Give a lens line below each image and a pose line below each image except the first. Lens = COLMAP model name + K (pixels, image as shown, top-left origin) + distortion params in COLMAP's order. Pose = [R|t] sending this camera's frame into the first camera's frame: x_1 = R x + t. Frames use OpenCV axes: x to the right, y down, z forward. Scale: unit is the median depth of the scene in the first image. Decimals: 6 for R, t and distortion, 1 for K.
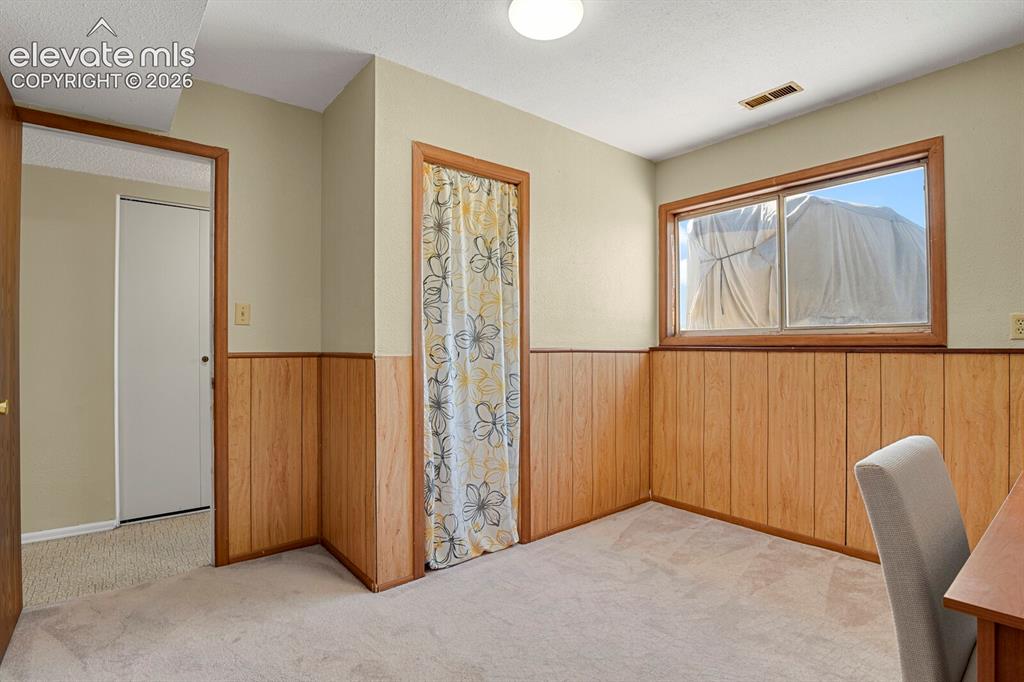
lens RADIAL K [[498.9, 0, 520.0], [0, 498.9, 341.9], [0, 0, 1]] dist [-0.021818, -0.007017]
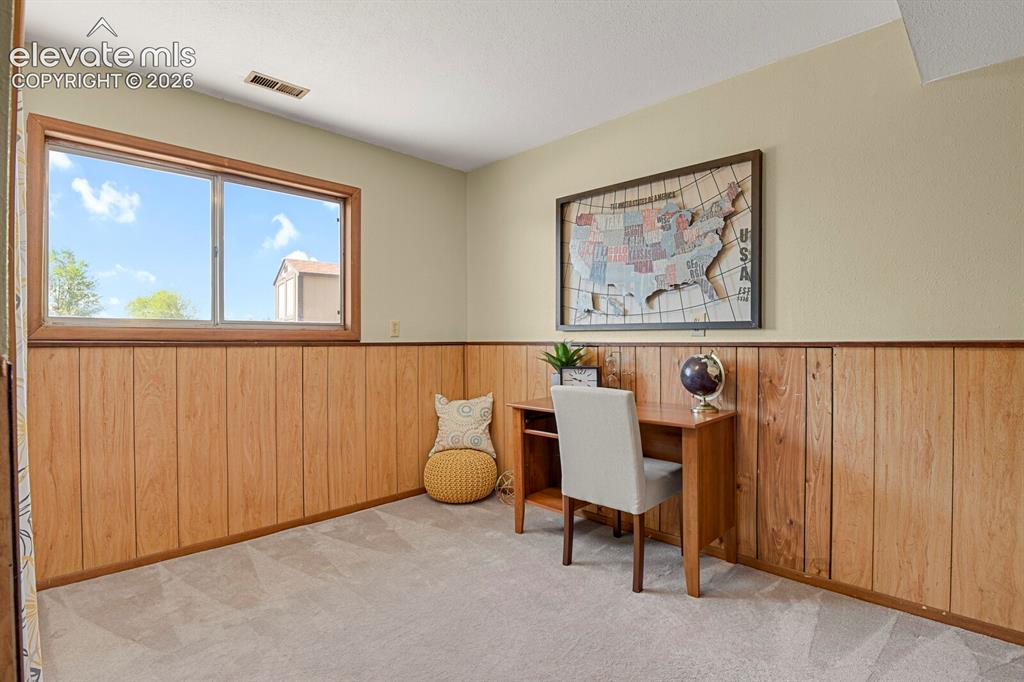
lens RADIAL K [[498.9, 0, 520.0], [0, 498.9, 341.9], [0, 0, 1]] dist [-0.021818, -0.007017]
pose [[-0.108048, 0.000969, 0.994145, -0.486329], [-0.006590, 0.999977, -0.001691, 0.009104], [-0.994124, -0.006734, -0.108039, 0.585730]]
